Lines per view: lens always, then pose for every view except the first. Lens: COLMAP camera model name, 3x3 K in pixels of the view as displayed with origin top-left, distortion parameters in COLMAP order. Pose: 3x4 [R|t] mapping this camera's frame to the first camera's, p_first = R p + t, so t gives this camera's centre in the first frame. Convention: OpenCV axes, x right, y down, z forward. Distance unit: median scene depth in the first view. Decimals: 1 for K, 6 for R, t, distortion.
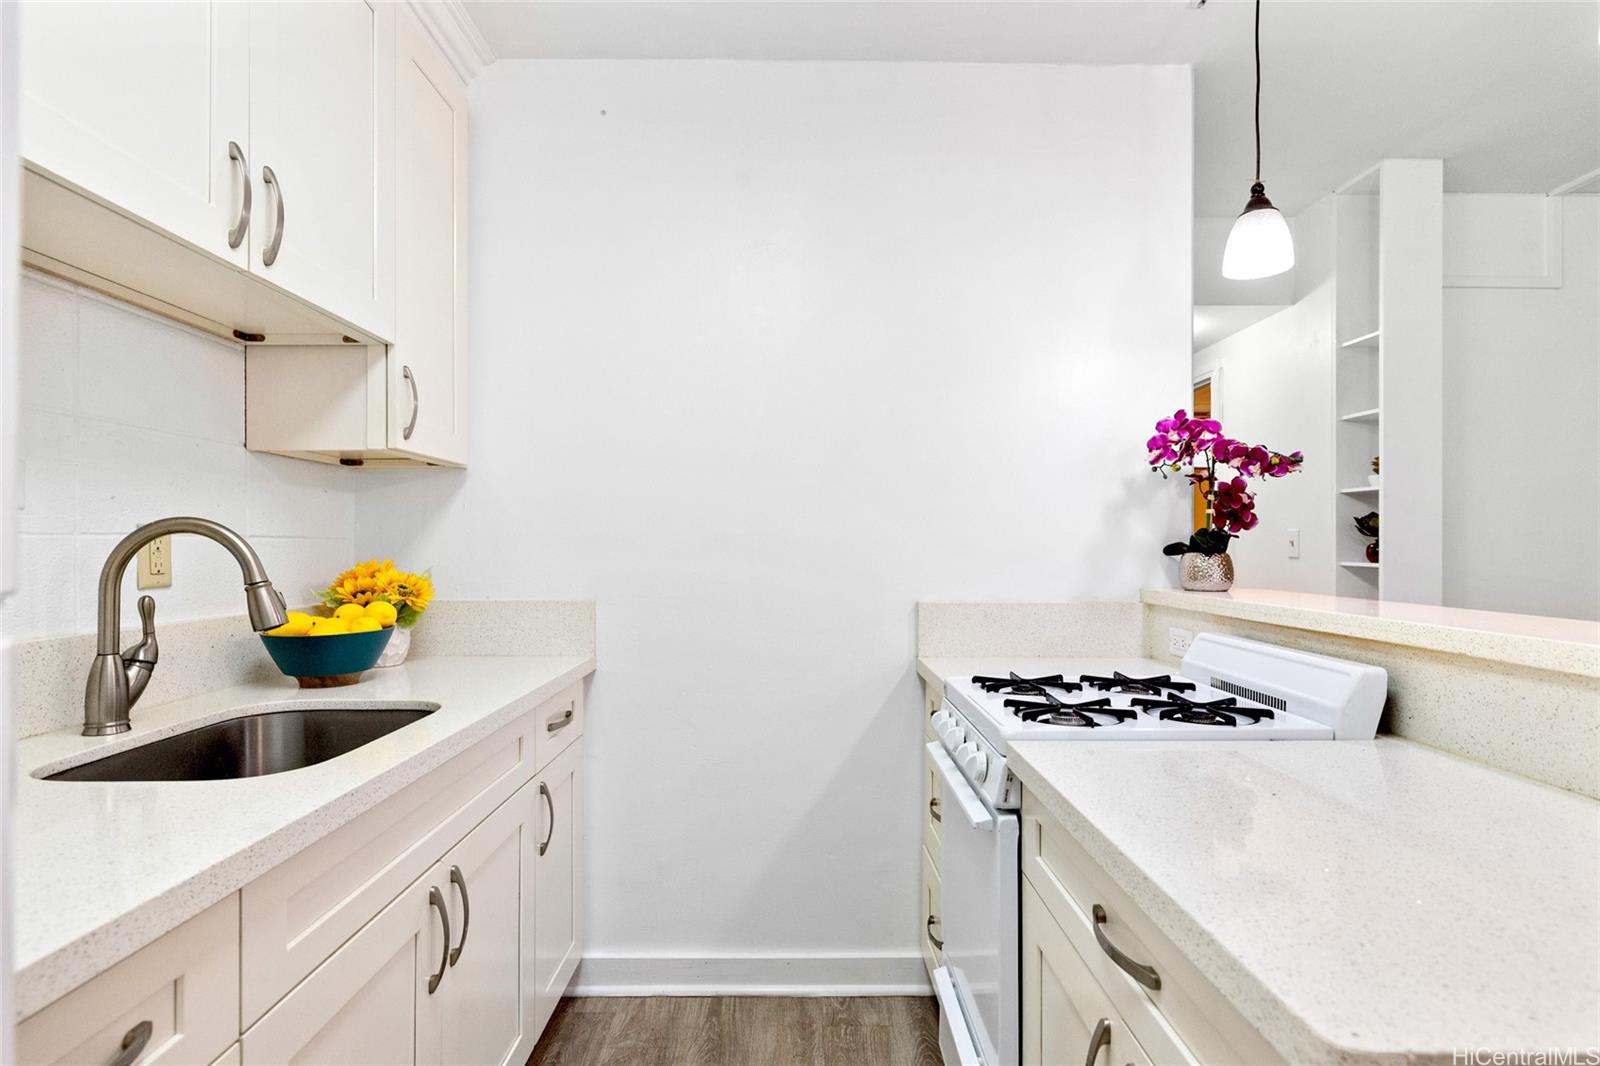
lens RADIAL K [[784.6, 0, 801.9], [0, 784.6, 542.0], [0, 0, 1]] dist [-0.000721, 0.000231]
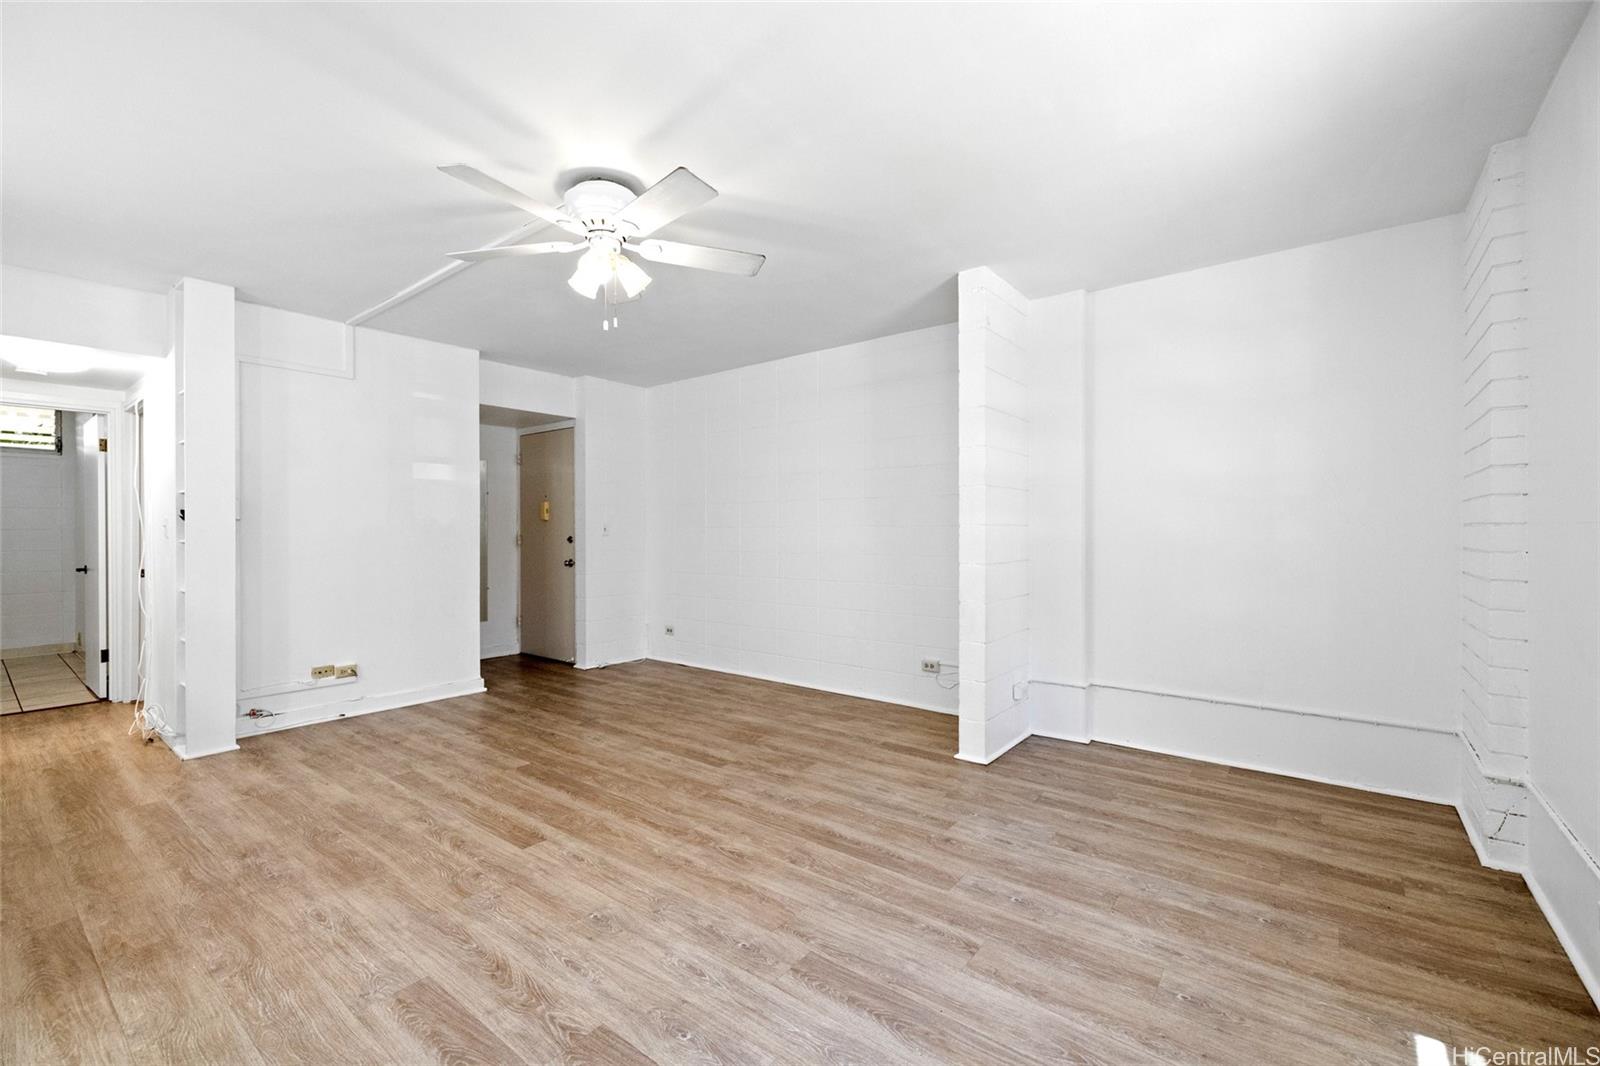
lens RADIAL K [[672.6, 0, 803.5], [0, 672.6, 534.4], [0, 0, 1]] dist [0.001088, -0.000308]
pose [[0.624495, -0.010906, 0.780953, 0.679251], [0.001386, 0.999916, 0.012856, 0.002319], [-0.781028, -0.006946, 0.624458, -1.123386]]
